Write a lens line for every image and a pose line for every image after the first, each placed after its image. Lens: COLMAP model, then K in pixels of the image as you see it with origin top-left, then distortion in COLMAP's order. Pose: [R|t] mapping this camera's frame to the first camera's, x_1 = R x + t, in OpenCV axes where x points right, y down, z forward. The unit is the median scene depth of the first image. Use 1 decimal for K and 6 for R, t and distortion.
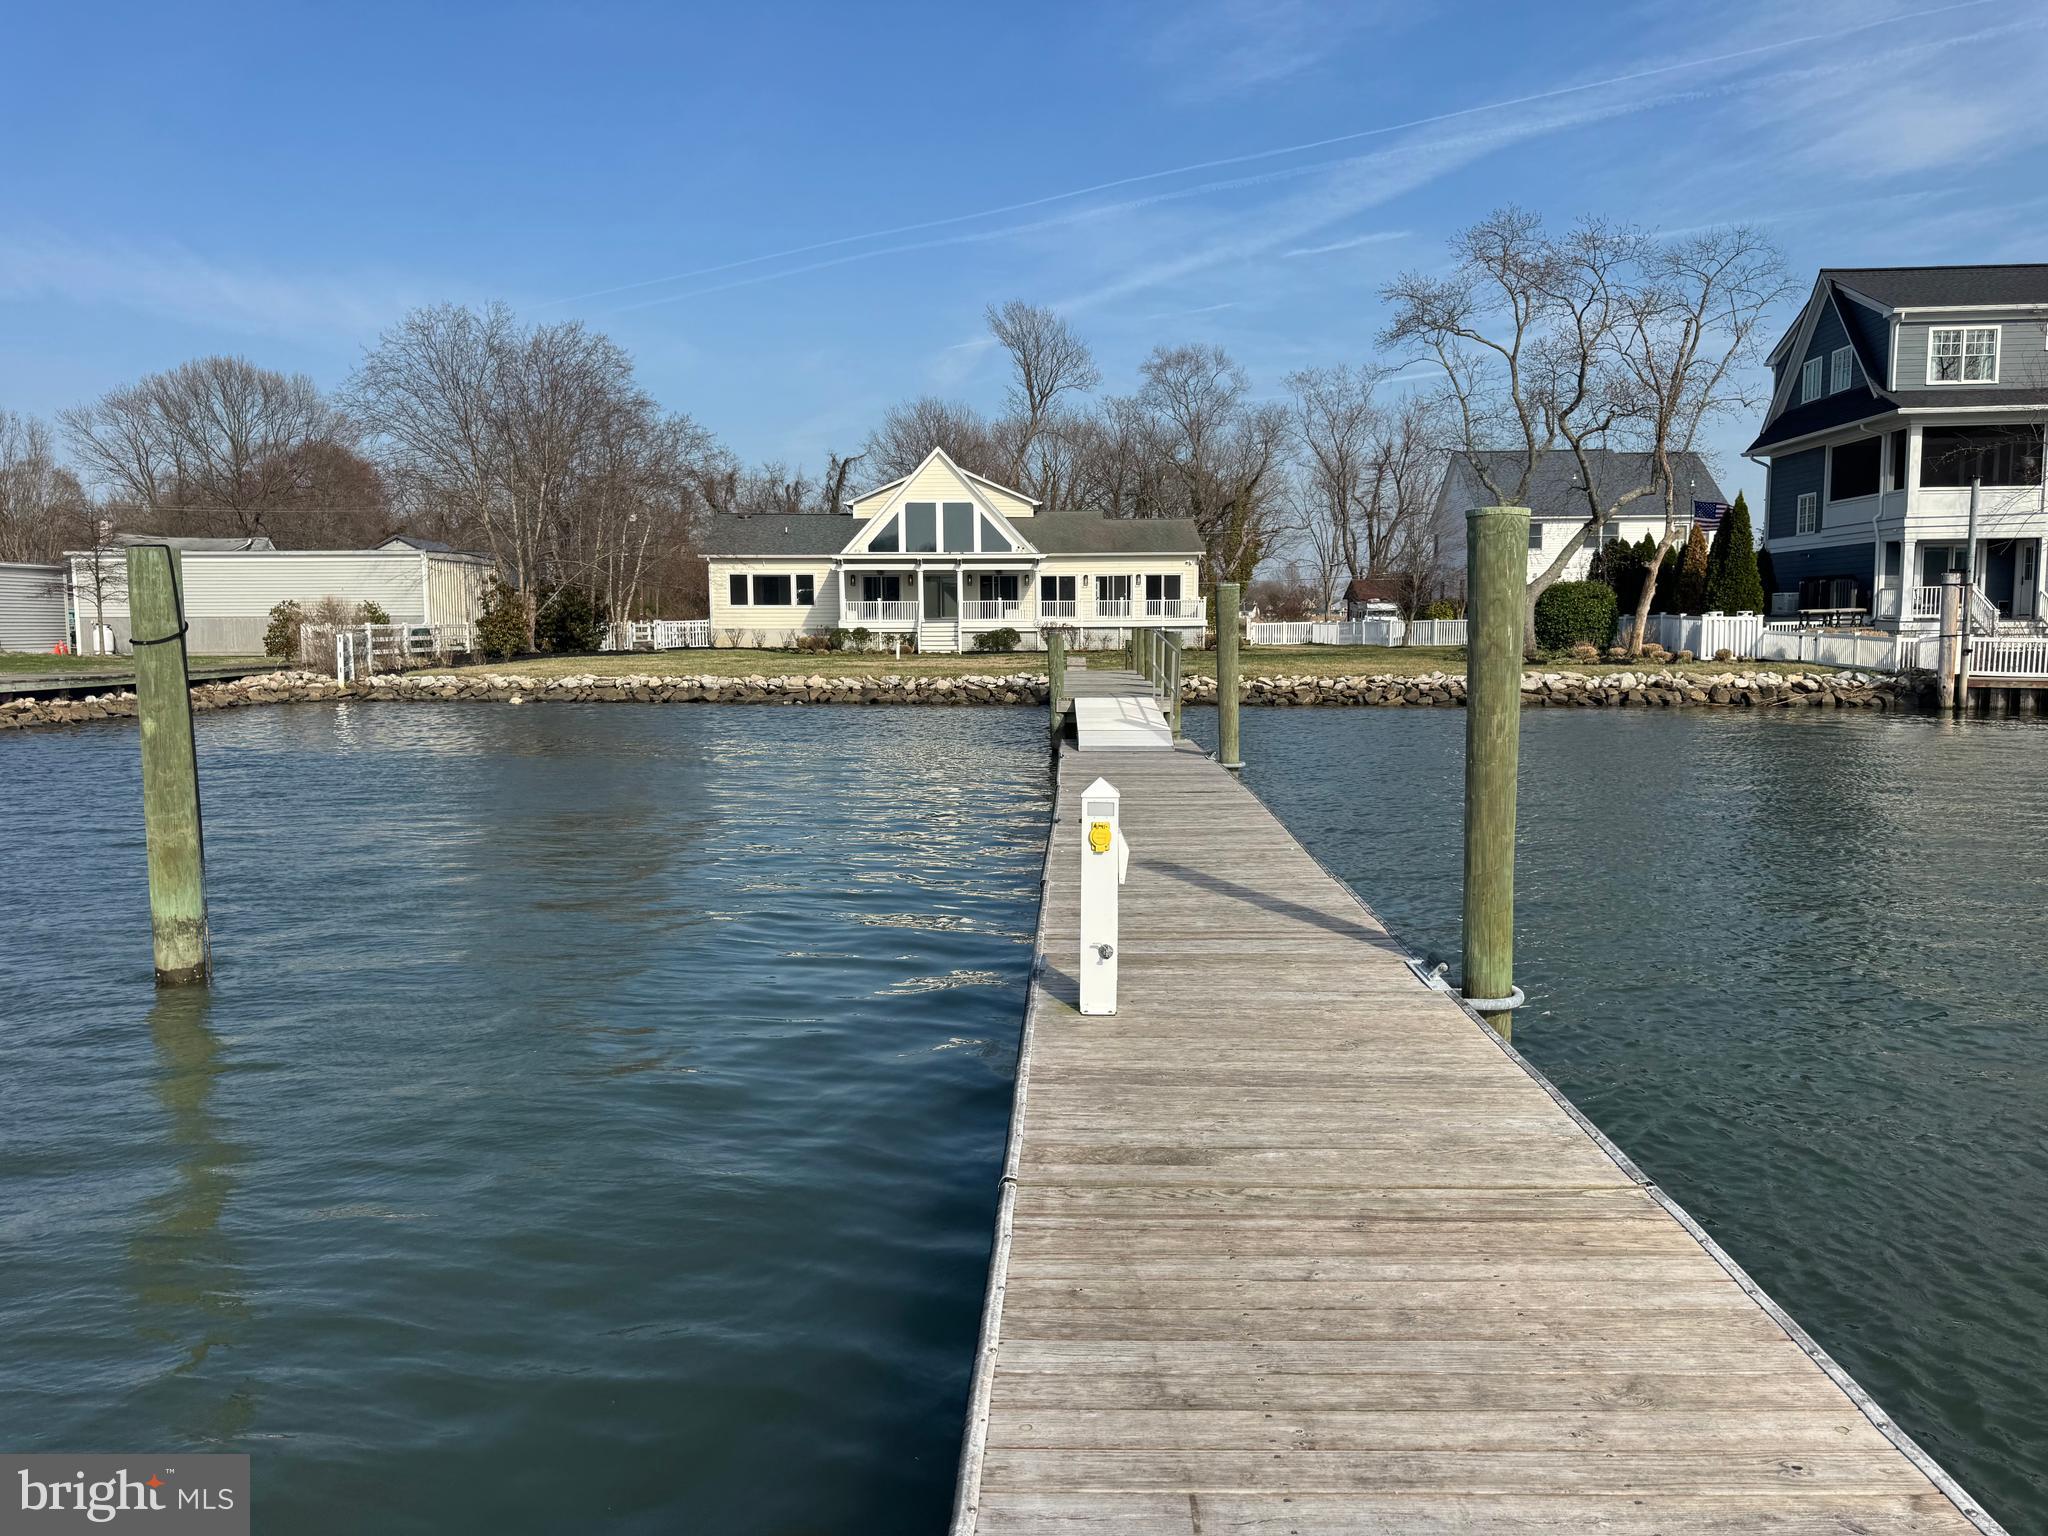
lens RADIAL K [[1439.7, 0, 1021.6], [0, 1439.7, 772.7], [0, 0, 1]] dist [0.036035, -0.033792]
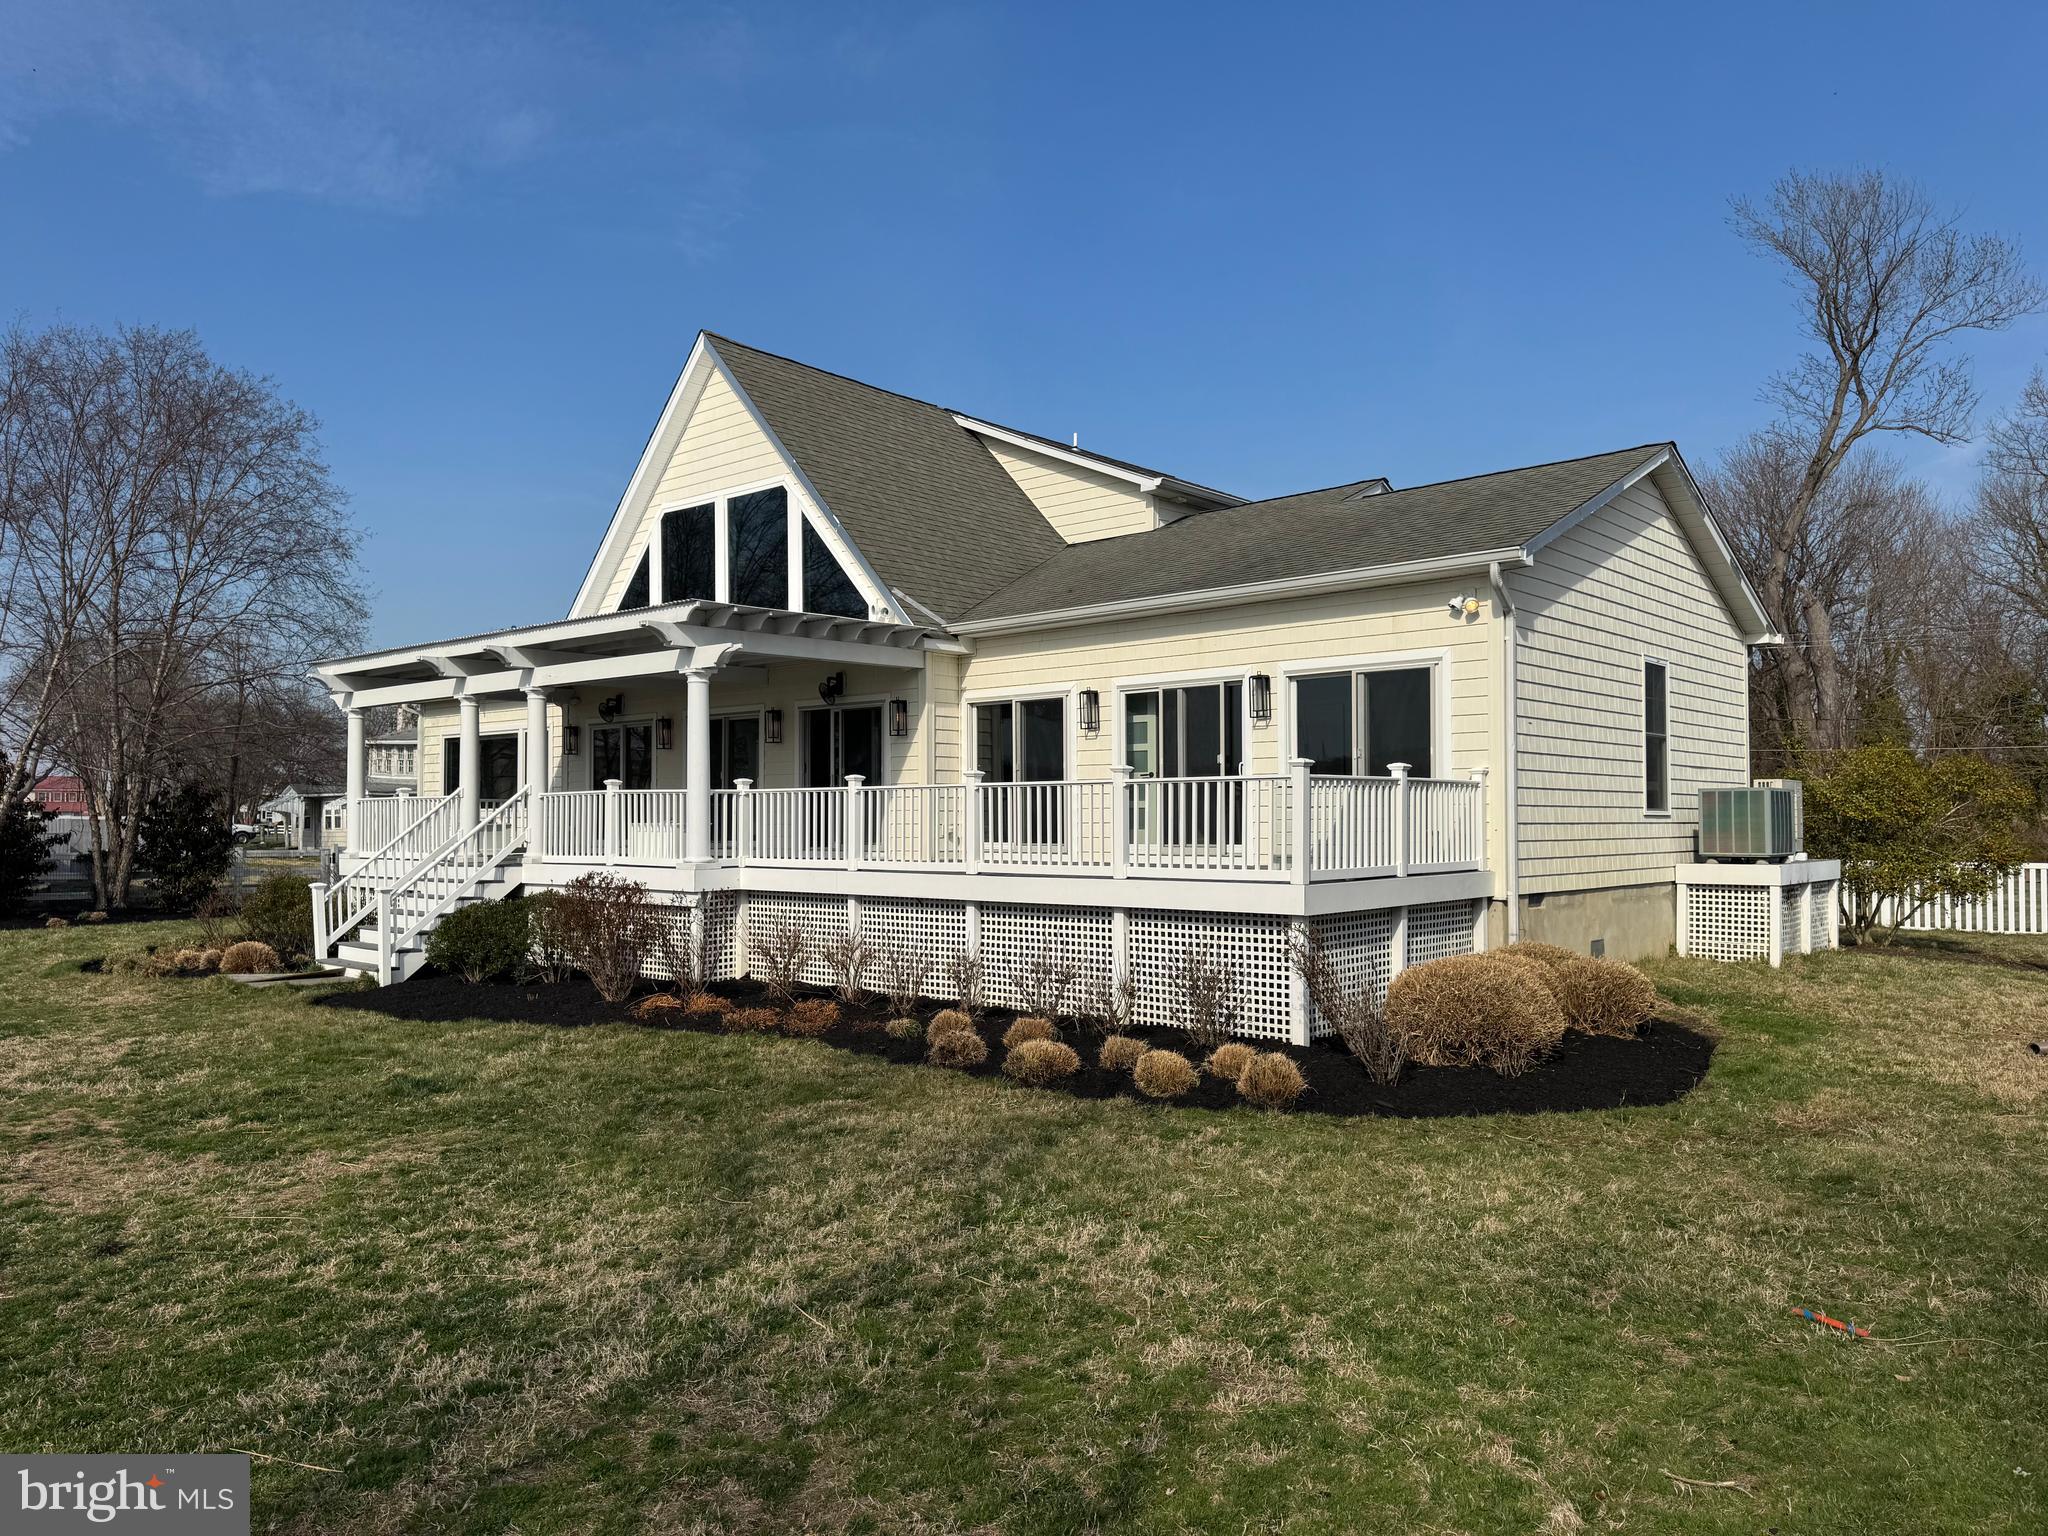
lens RADIAL K [[1439.7, 0, 1041.1], [0, 1439.7, 776.9], [0, 0, 1]] dist [0.036035, -0.033792]
pose [[0.743793, -0.016923, -0.668196, 0.217194], [-0.068355, 0.992512, -0.101225, -0.093840], [0.664905, 0.120965, 0.737067, 0.800761]]
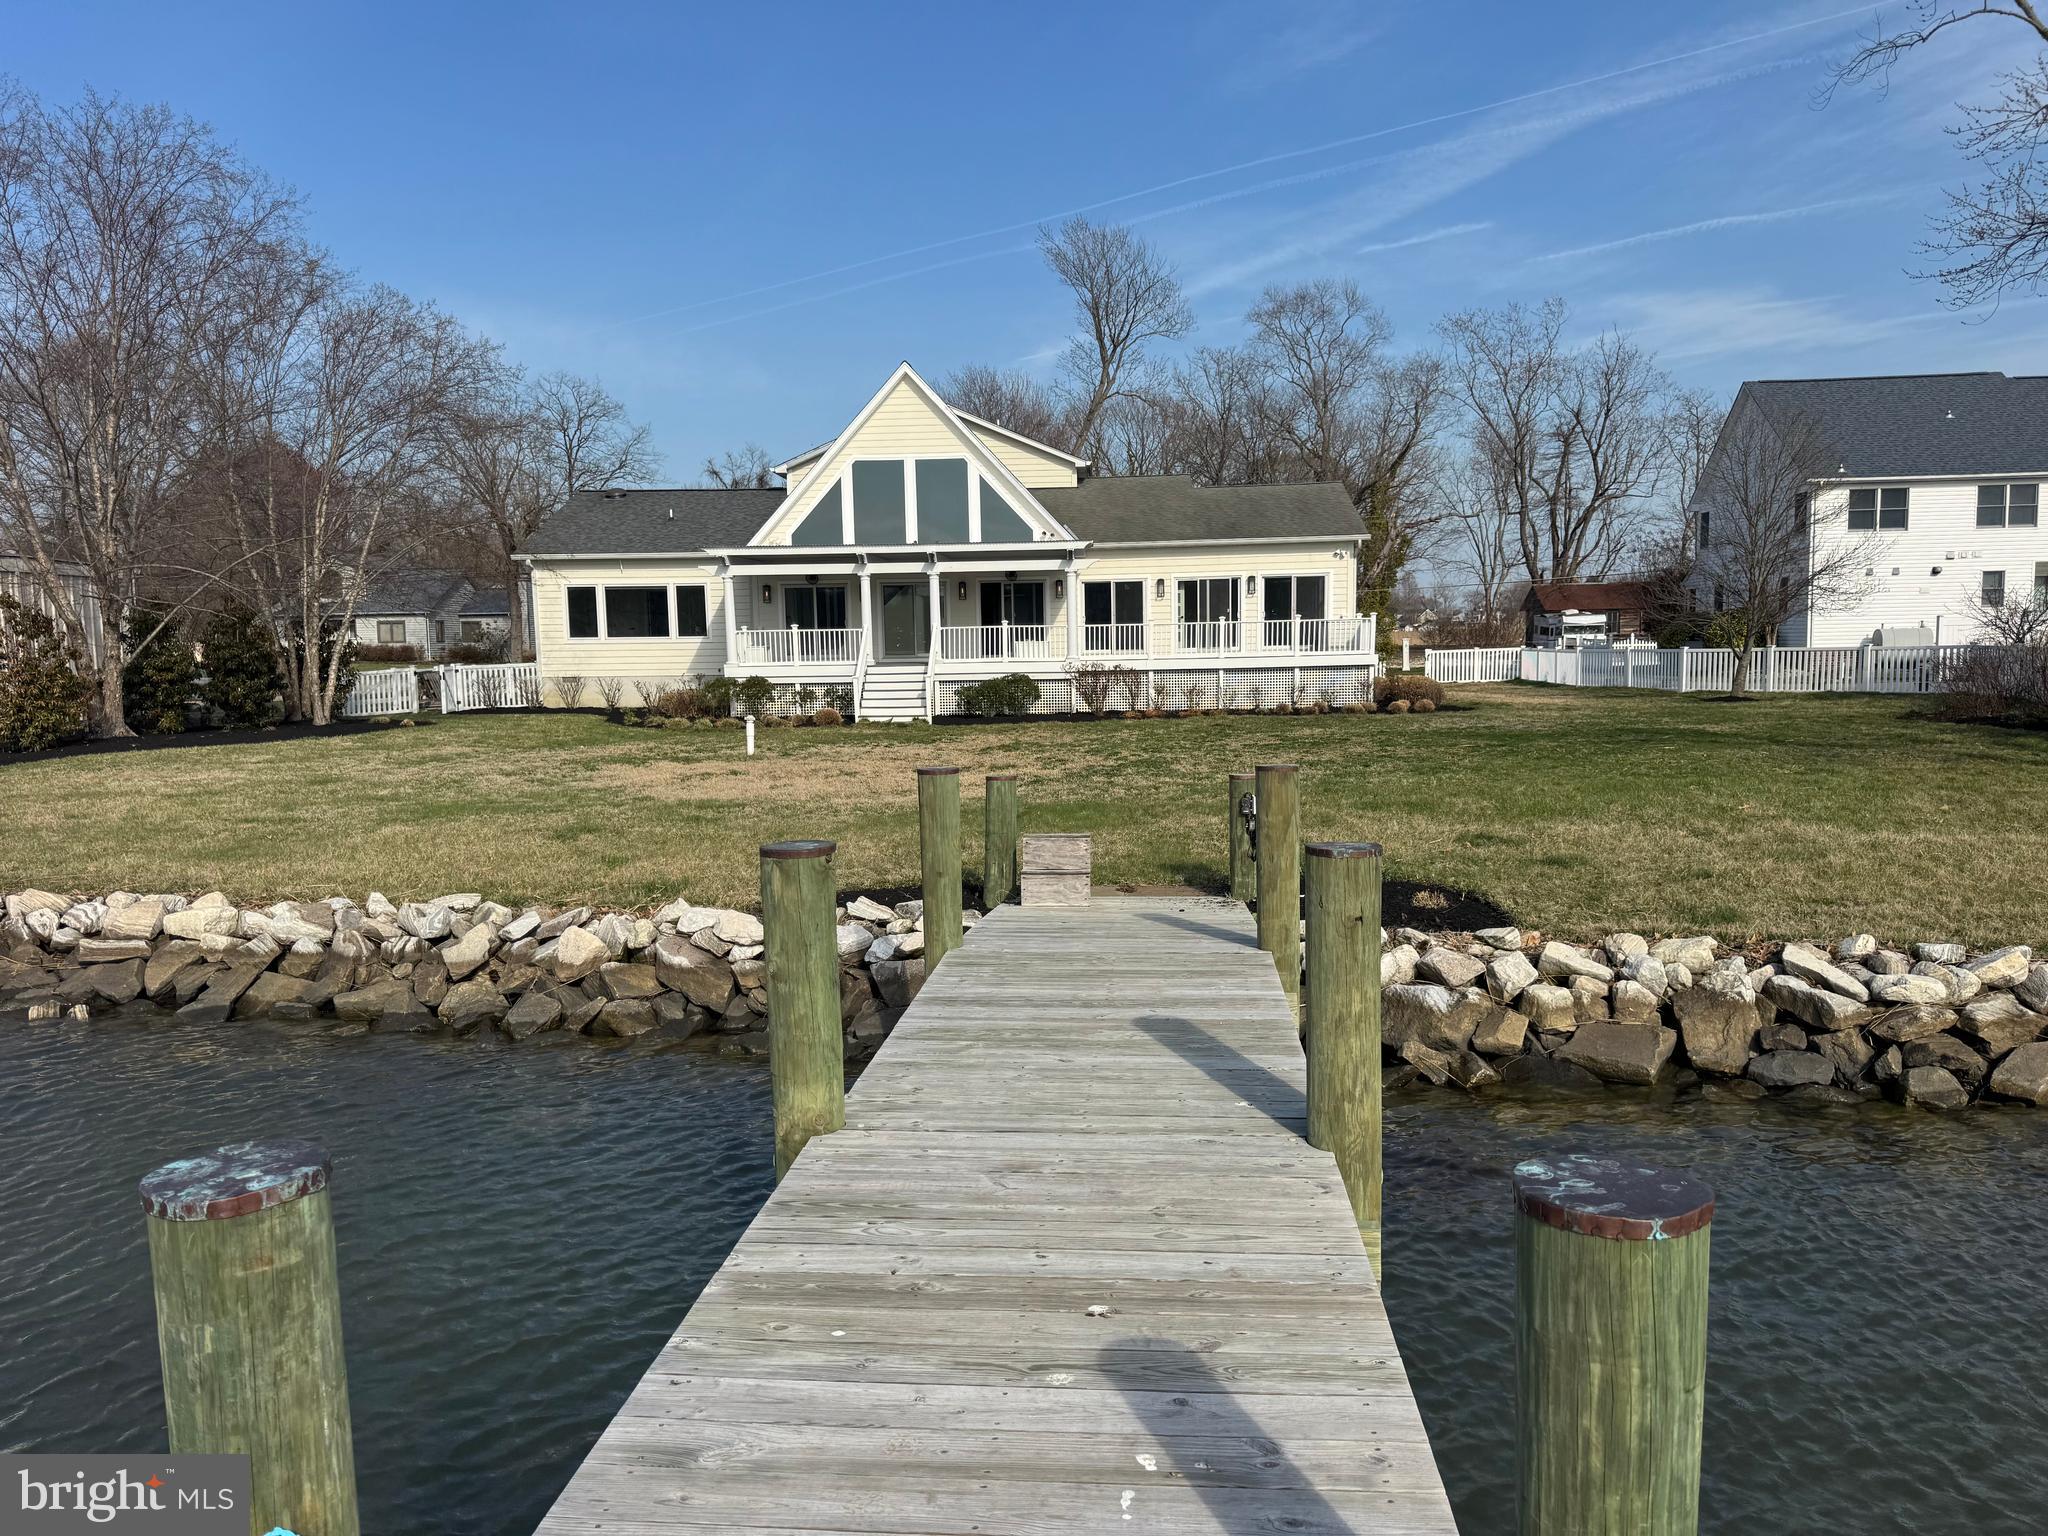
lens RADIAL K [[1439.7, 0, 1019.2], [0, 1439.7, 787.9], [0, 0, 1]] dist [0.036035, -0.033792]
pose [[0.997315, -0.005254, -0.073039, 0.029583], [0.005188, 0.999986, -0.001088, -0.051846], [0.073044, 0.000706, 0.997328, 0.411402]]
